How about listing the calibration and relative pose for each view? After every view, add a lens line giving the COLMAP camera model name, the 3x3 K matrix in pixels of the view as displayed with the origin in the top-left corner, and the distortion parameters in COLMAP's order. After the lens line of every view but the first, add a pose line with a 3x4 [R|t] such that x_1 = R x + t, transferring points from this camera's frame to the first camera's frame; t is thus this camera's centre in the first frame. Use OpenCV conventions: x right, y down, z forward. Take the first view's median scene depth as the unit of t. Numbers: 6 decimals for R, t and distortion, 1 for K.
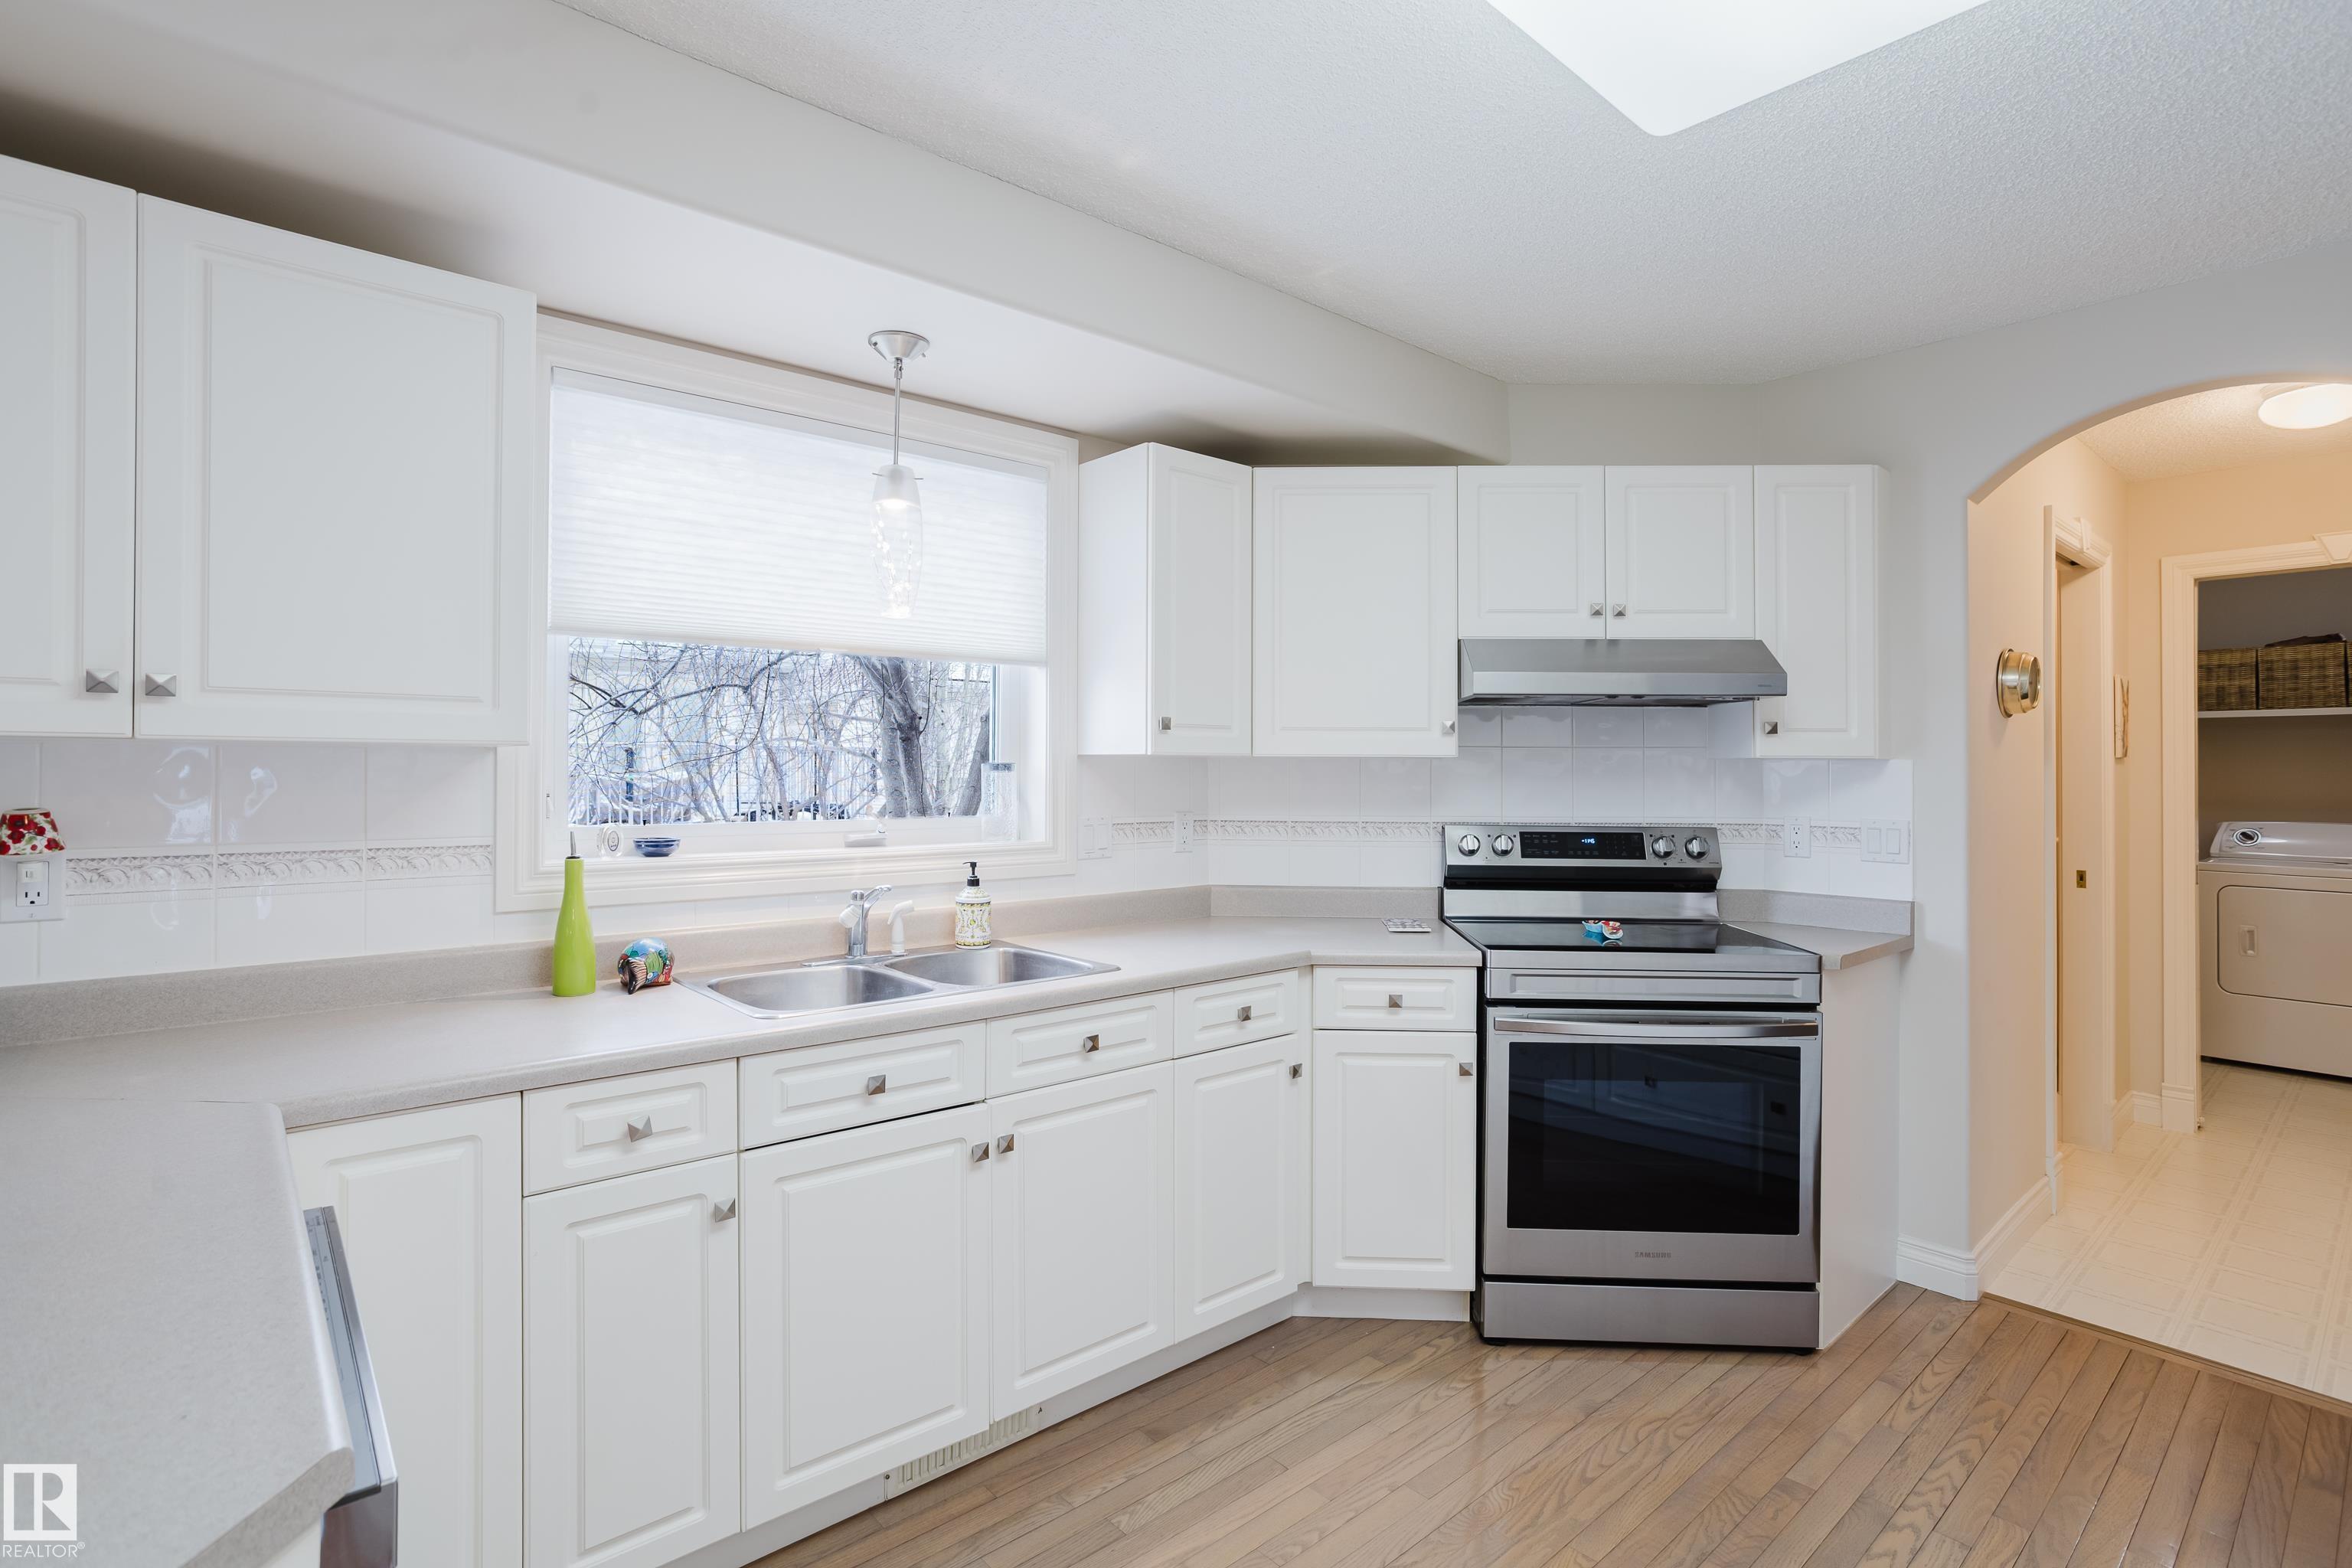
lens RADIAL K [[1142.0, 0, 1175.0], [0, 1142.0, 788.9], [0, 0, 1]] dist [-0.033111, 0.014963]
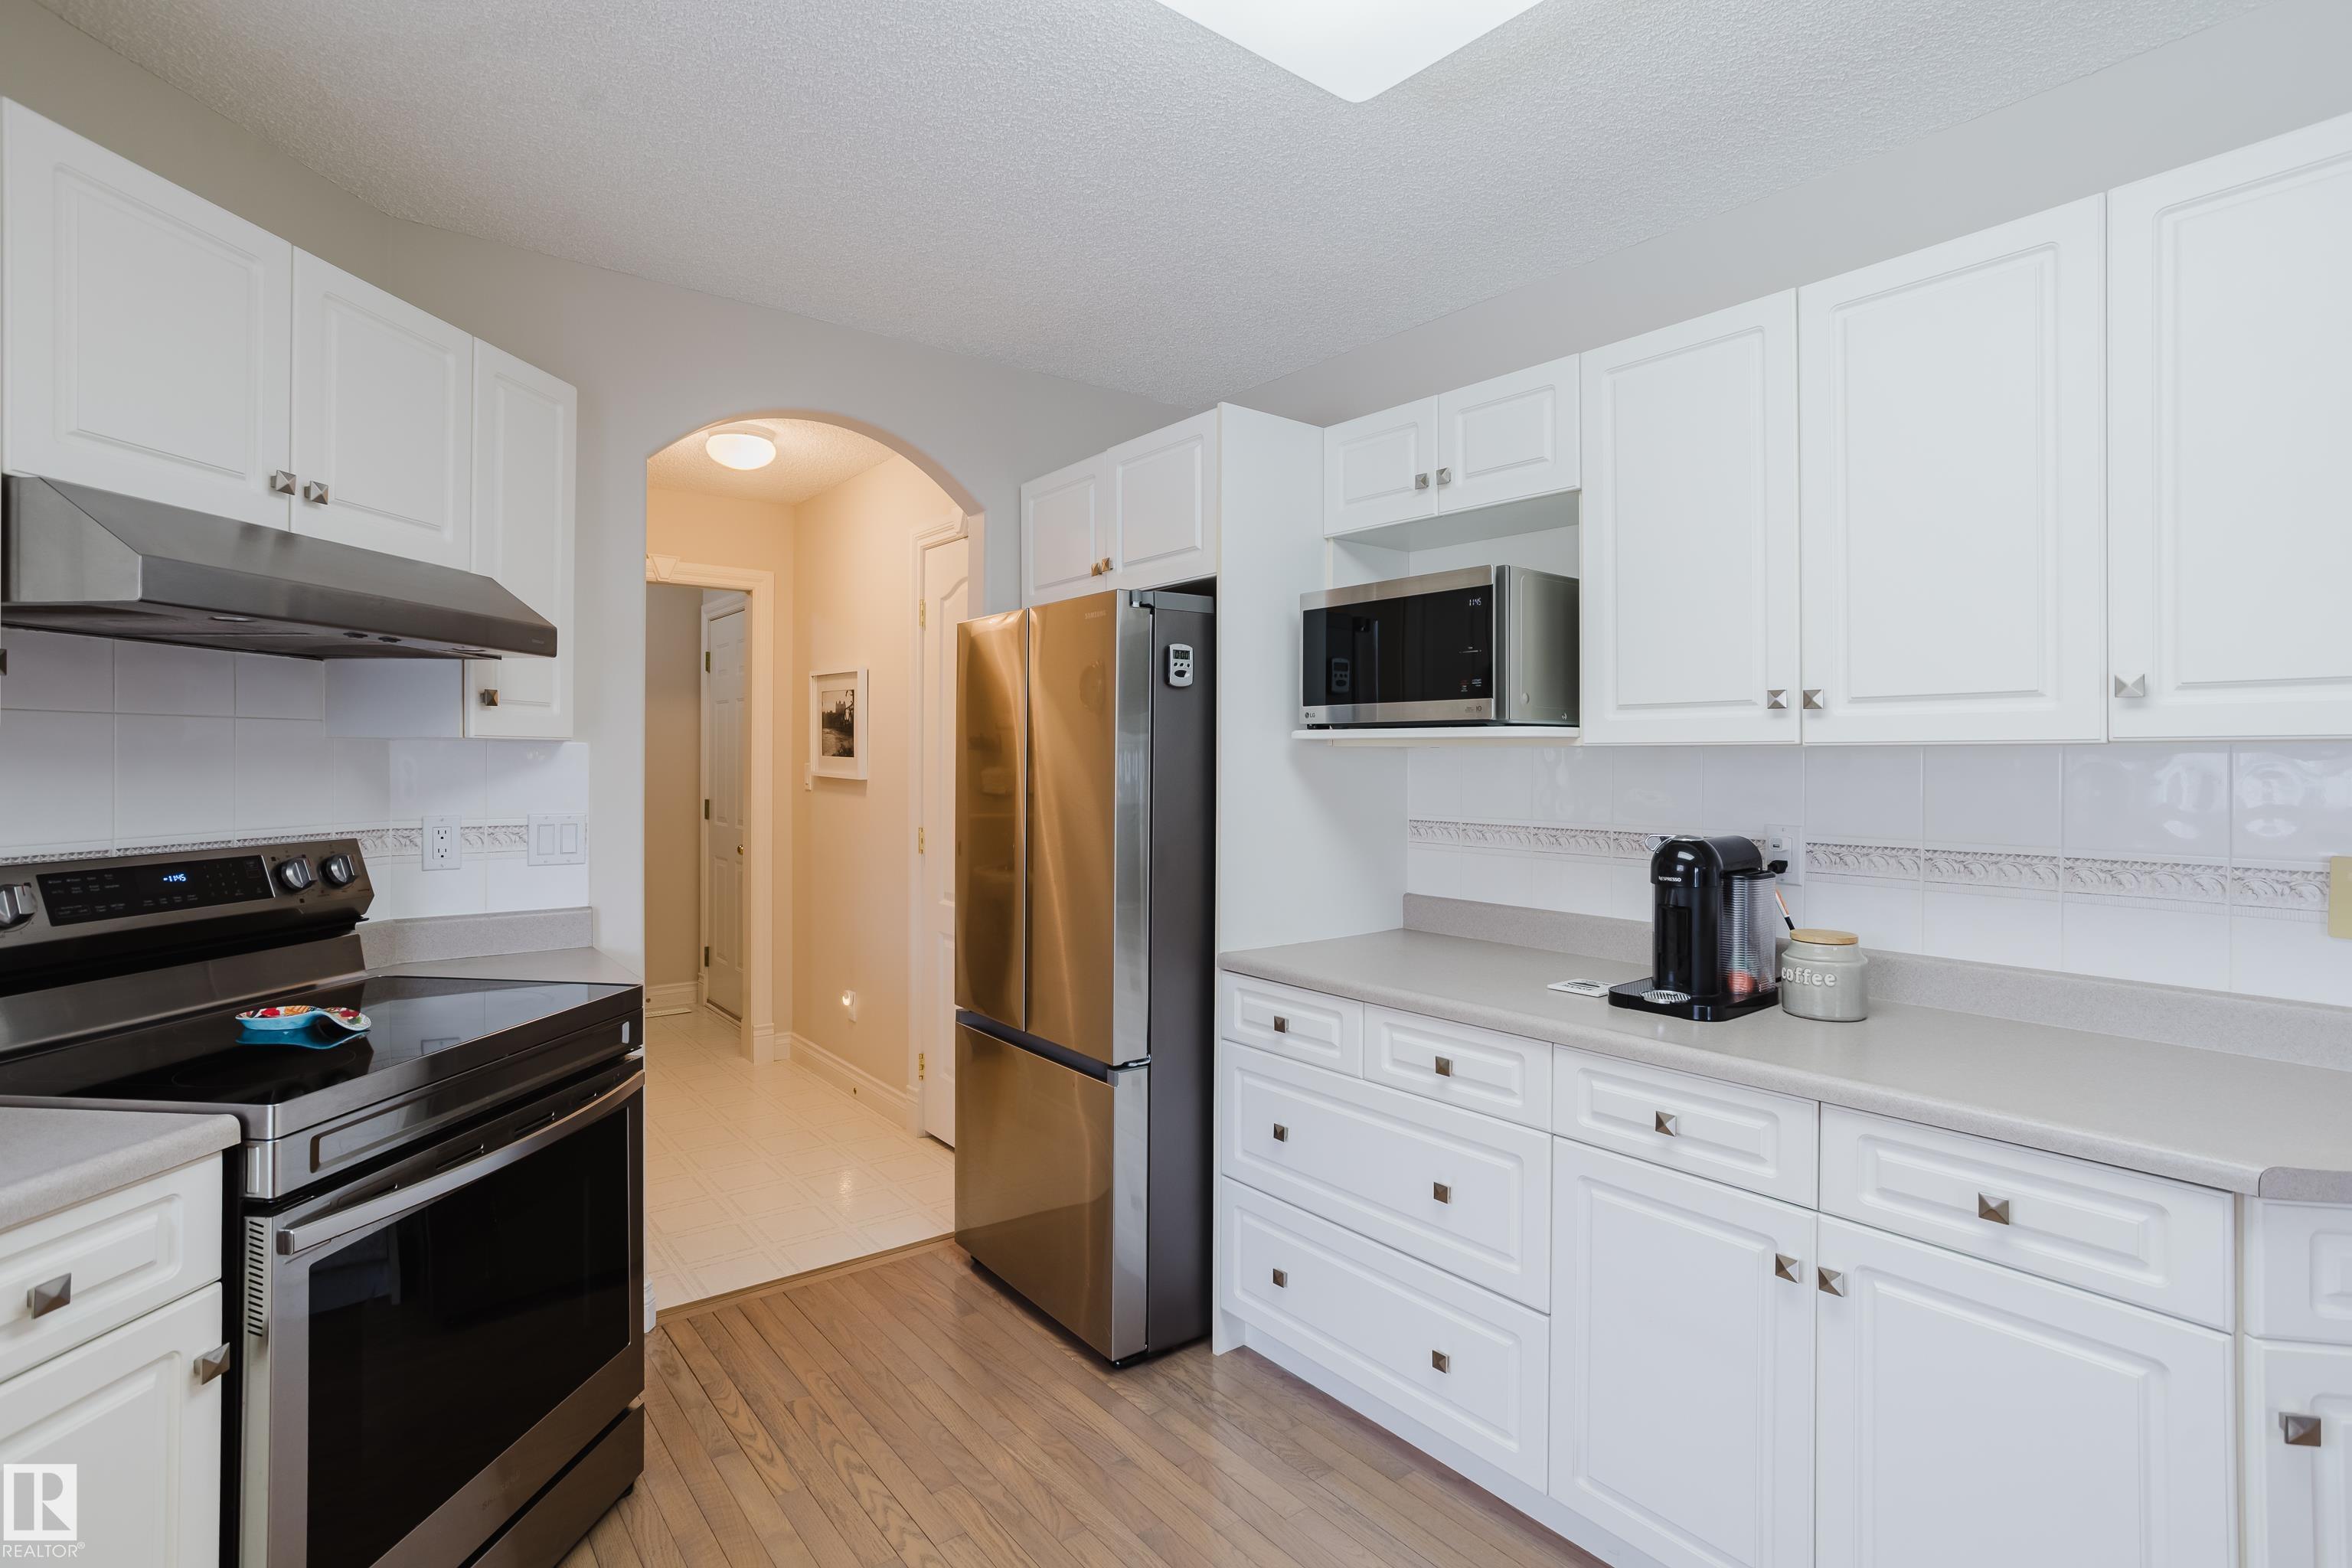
lens RADIAL K [[1142.0, 0, 1168.8], [0, 1142.0, 768.1], [0, 0, 1]] dist [-0.033111, 0.014963]
pose [[0.052530, -0.011976, 0.998548, -0.189280], [0.014223, 0.999836, 0.011244, -0.009765], [-0.998518, 0.013611, 0.052691, 0.519327]]
